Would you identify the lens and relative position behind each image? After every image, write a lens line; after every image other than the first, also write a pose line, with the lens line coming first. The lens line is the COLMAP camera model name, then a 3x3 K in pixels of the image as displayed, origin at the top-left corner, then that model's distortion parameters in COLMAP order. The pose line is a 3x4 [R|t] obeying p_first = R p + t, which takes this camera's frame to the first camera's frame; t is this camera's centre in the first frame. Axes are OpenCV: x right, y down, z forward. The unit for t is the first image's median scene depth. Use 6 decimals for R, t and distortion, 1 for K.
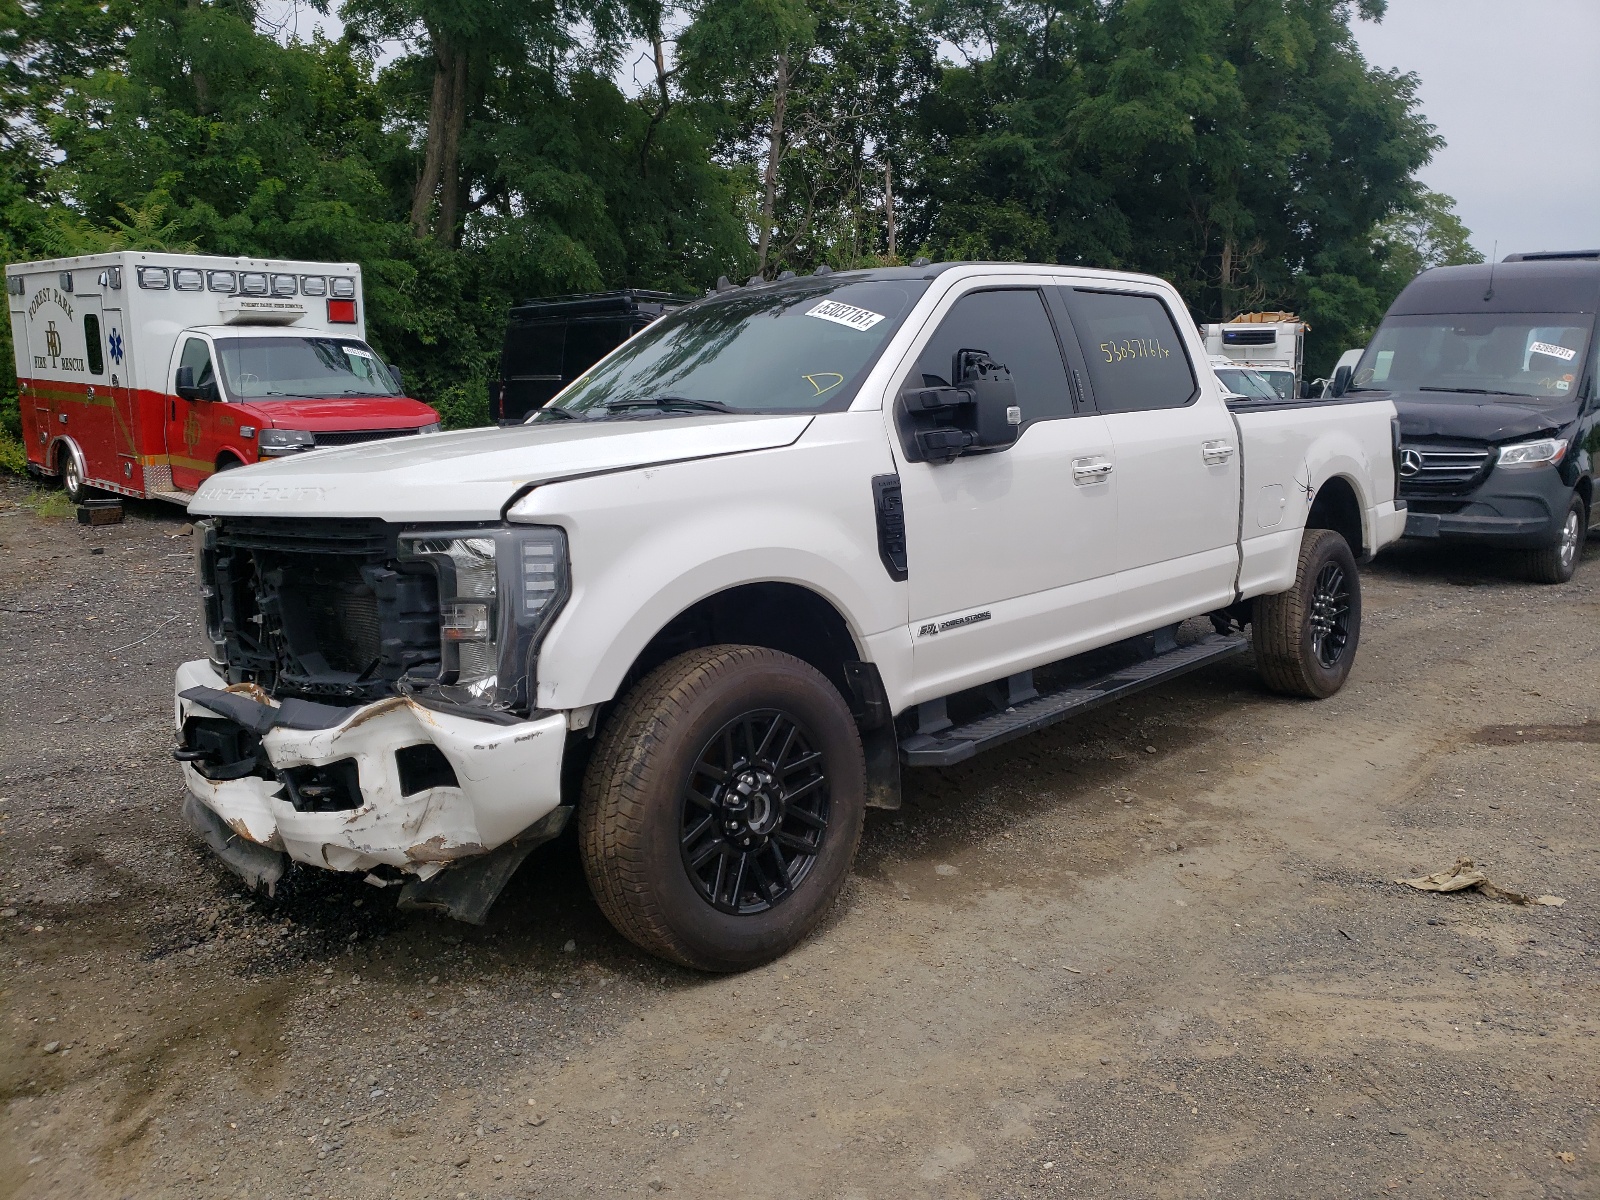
lens RADIAL K [[1240.7, 0, 805.5], [0, 1240.7, 598.8], [0, 0, 1]] dist [0.017425, 0.012798]
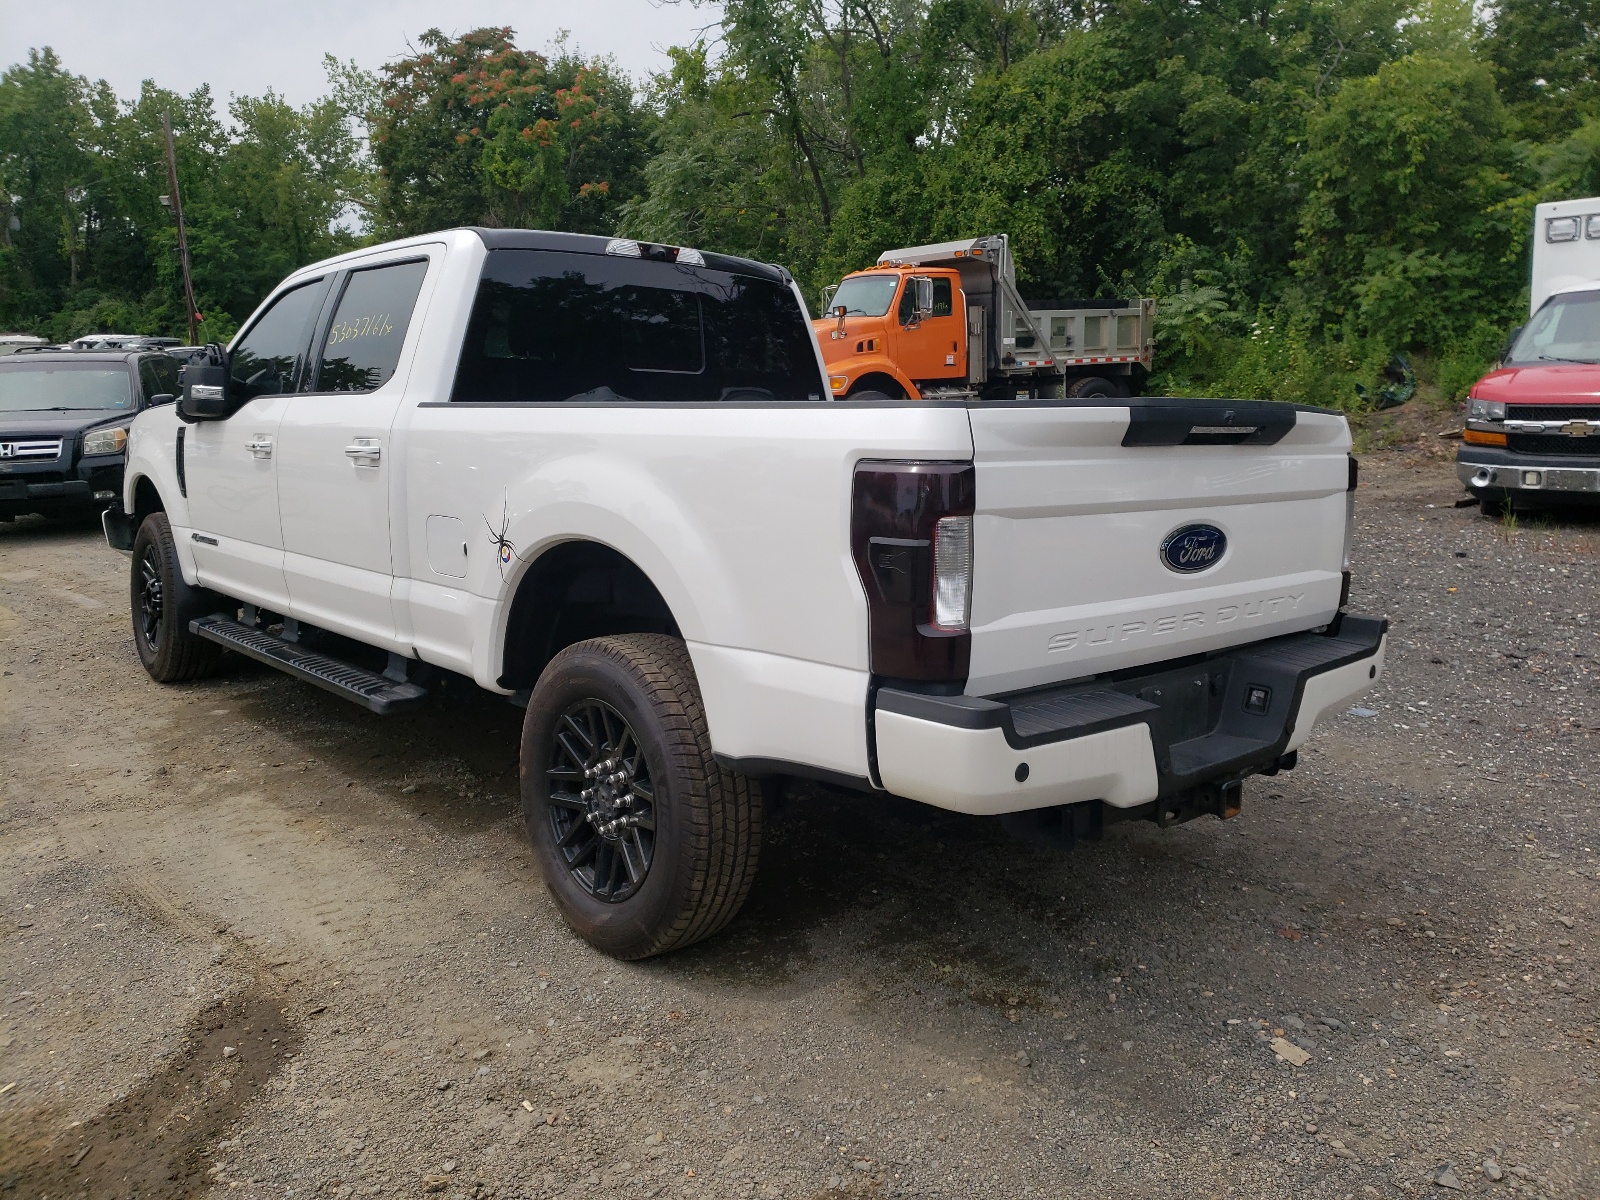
lens RADIAL K [[1240.7, 0, 804.4], [0, 1240.7, 601.8], [0, 0, 1]] dist [0.017425, 0.012798]
pose [[-0.091332, 0.185398, -0.978410, 1.094900], [-0.152828, 0.968267, 0.197743, -0.219371], [0.984023, 0.167588, -0.060100, 1.332834]]
